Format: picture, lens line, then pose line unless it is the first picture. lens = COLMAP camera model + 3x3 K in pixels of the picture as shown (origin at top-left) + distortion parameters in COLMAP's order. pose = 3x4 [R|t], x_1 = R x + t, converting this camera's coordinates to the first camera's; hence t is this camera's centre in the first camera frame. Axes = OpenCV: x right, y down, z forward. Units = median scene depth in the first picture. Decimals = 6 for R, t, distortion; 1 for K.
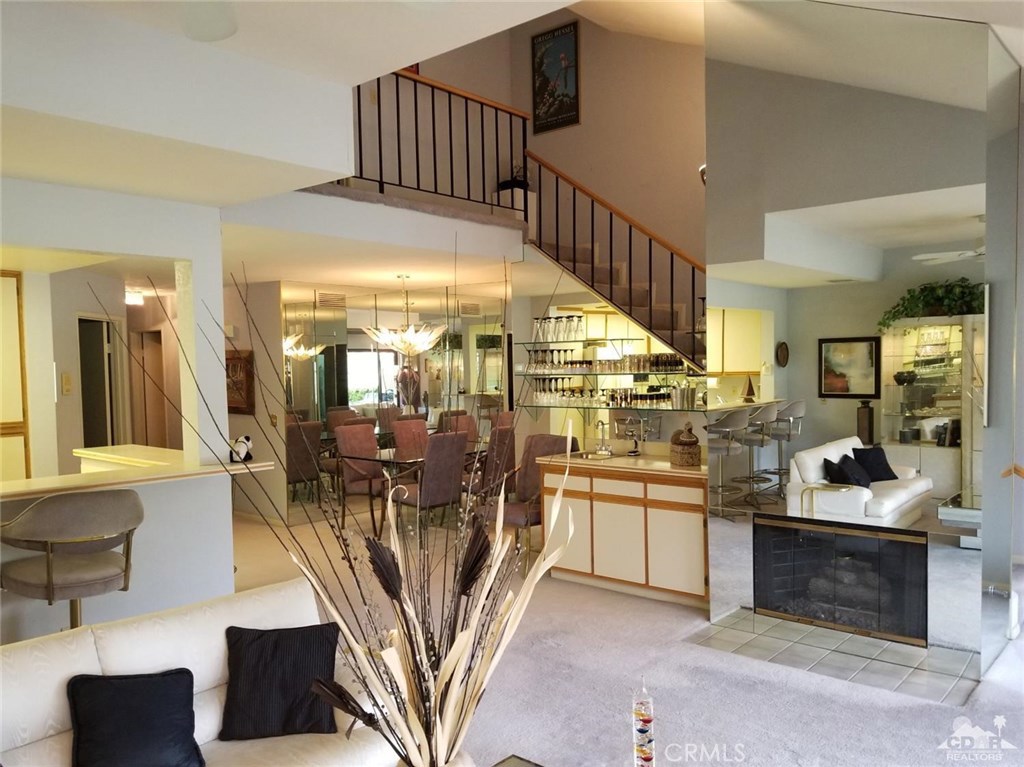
lens RADIAL K [[796.0, 0, 508.5], [0, 796.0, 395.4], [0, 0, 1]] dist [0.094552, -0.177366]
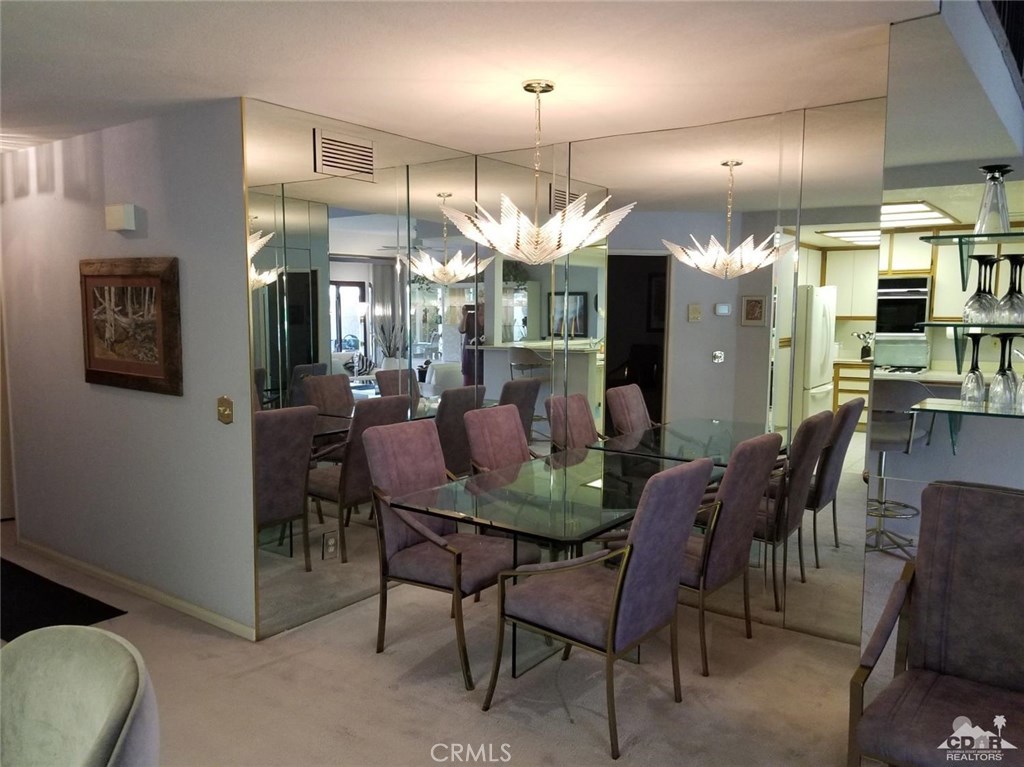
lens RADIAL K [[796.0, 0, 508.5], [0, 796.0, 395.4], [0, 0, 1]] dist [0.094552, -0.177366]
pose [[0.995999, 0.015373, 0.088031, -0.165776], [-0.021377, 0.997478, 0.067679, -0.012063], [-0.086769, -0.069290, 0.993816, 0.509779]]
